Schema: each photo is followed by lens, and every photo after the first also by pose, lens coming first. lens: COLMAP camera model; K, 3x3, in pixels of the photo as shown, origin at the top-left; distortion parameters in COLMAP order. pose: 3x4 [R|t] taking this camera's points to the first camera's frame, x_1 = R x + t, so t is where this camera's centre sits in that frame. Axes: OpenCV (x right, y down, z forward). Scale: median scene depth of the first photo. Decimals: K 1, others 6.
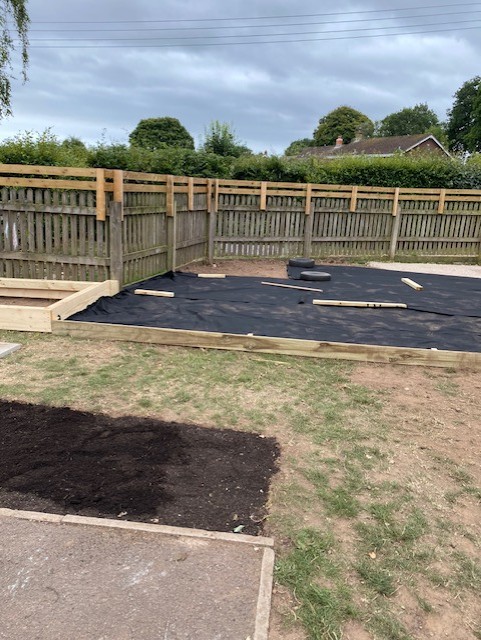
lens RADIAL K [[506.1, 0, 233.5], [0, 506.1, 314.9], [0, 0, 1]] dist [0.032307, -0.035872]
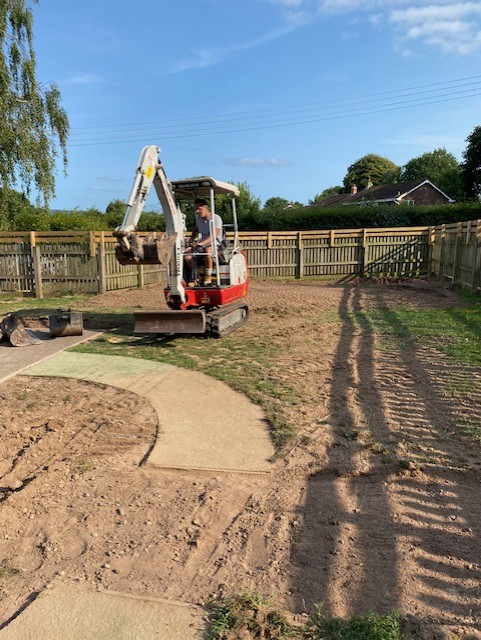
lens RADIAL K [[506.1, 0, 239.0], [0, 506.1, 323.0], [0, 0, 1]] dist [0.032307, -0.035872]
pose [[0.995198, -0.037820, -0.090275, 0.241186], [0.030830, 0.996507, -0.077608, 0.123815], [0.092895, 0.074452, 0.992888, -0.457129]]
